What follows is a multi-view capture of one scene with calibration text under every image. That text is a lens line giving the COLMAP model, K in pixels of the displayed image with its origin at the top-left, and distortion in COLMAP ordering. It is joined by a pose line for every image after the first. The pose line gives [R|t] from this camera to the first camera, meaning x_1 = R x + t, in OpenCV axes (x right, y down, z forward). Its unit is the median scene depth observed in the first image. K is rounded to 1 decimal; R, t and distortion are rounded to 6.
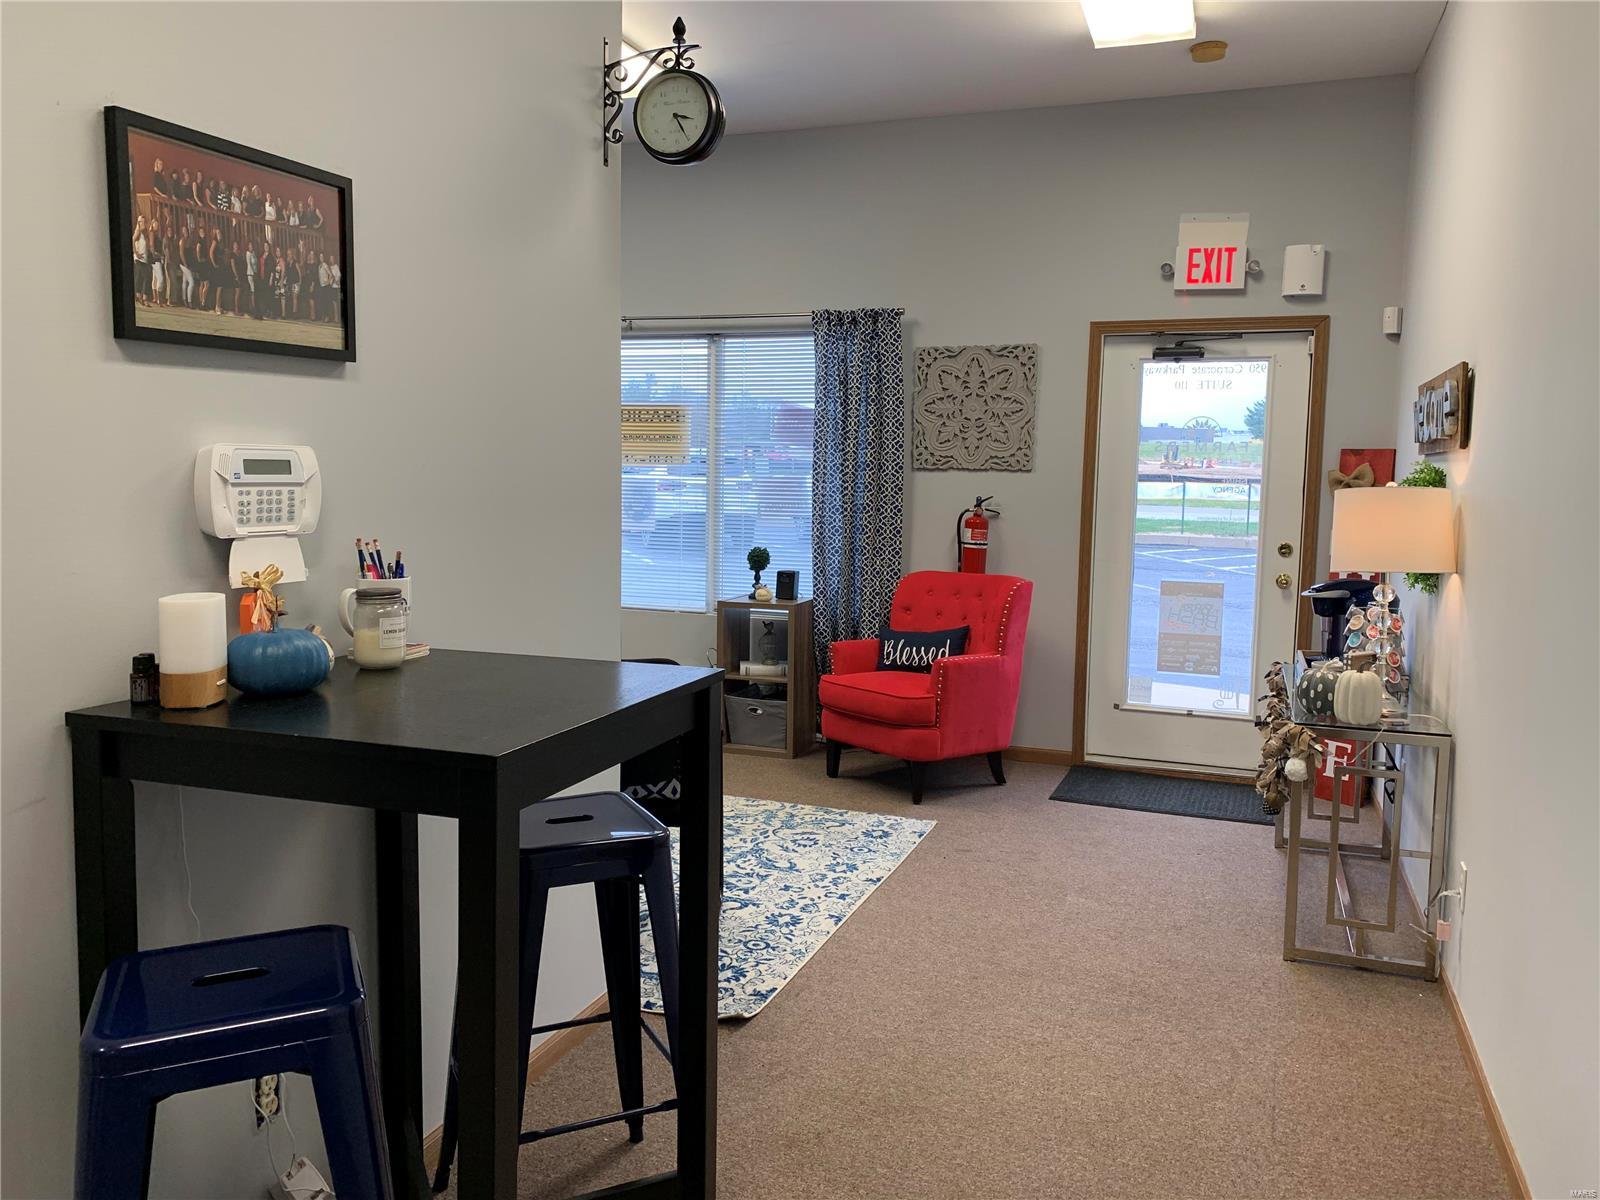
lens RADIAL K [[1200.9, 0, 802.5], [0, 1200.9, 600.6], [0, 0, 1]] dist [-0.000696, -0.030398]
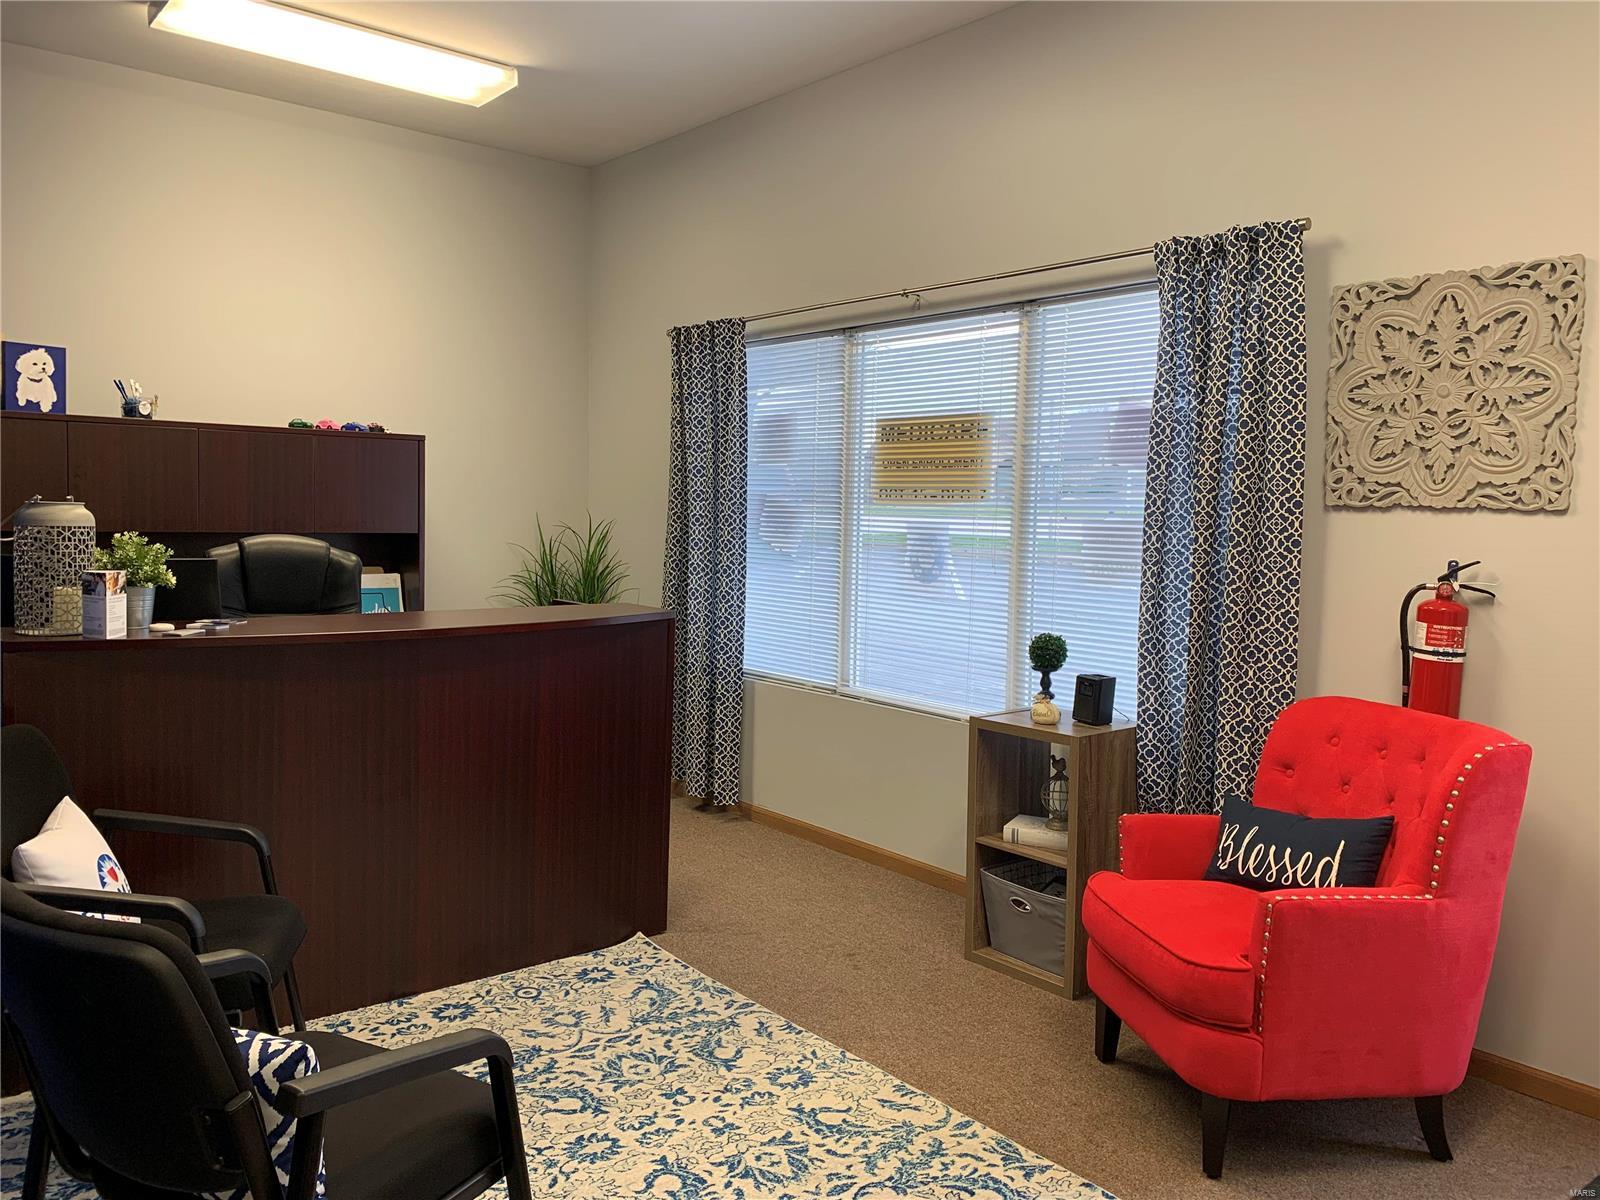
lens RADIAL K [[1200.9, 0, 797.7], [0, 1200.9, 577.8], [0, 0, 1]] dist [-0.000696, -0.030398]
pose [[0.860108, 0.033466, -0.509013, 0.167464], [-0.064132, 0.997022, -0.042817, -0.039380], [0.506064, 0.069472, 0.859693, 0.416587]]
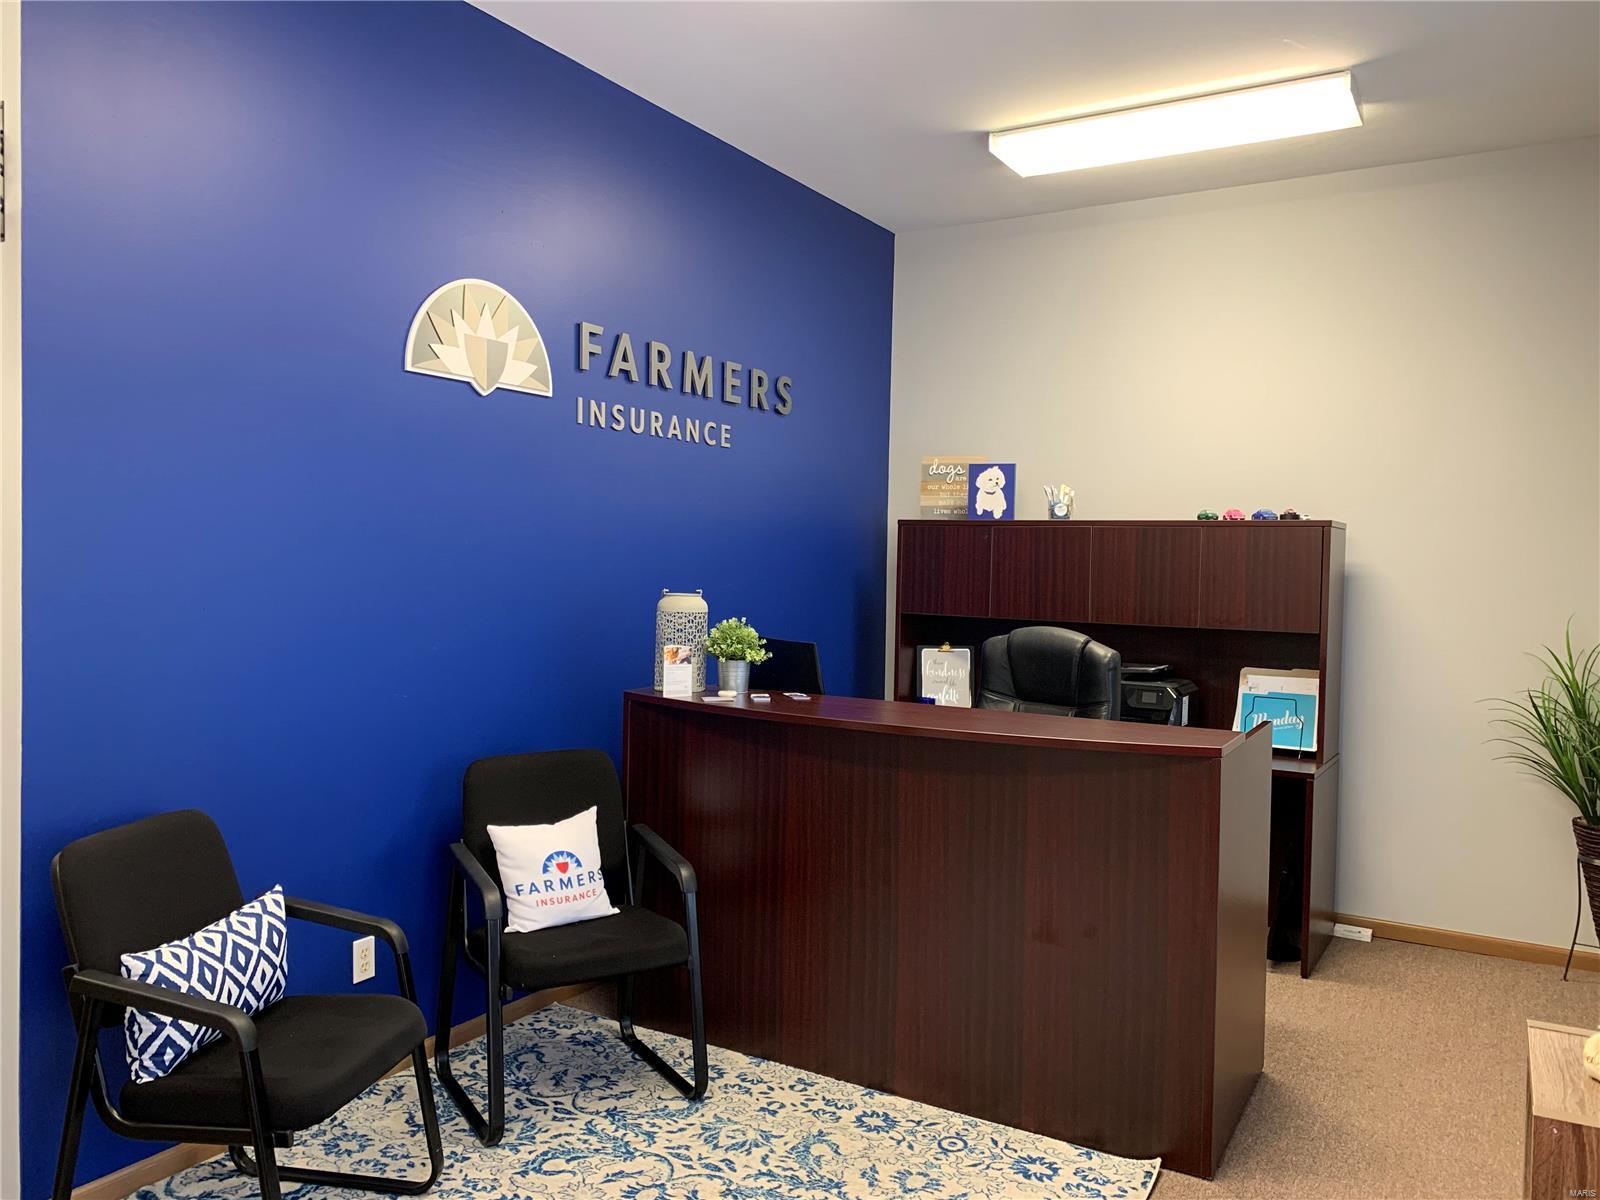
lens RADIAL K [[1200.9, 0, 804.8], [0, 1200.9, 590.8], [0, 0, 1]] dist [-0.000696, -0.030398]
pose [[-0.201330, 0.002010, -0.979521, 0.252748], [-0.129301, 0.991193, 0.028610, -0.082352], [0.970952, 0.132413, -0.199297, 0.738453]]
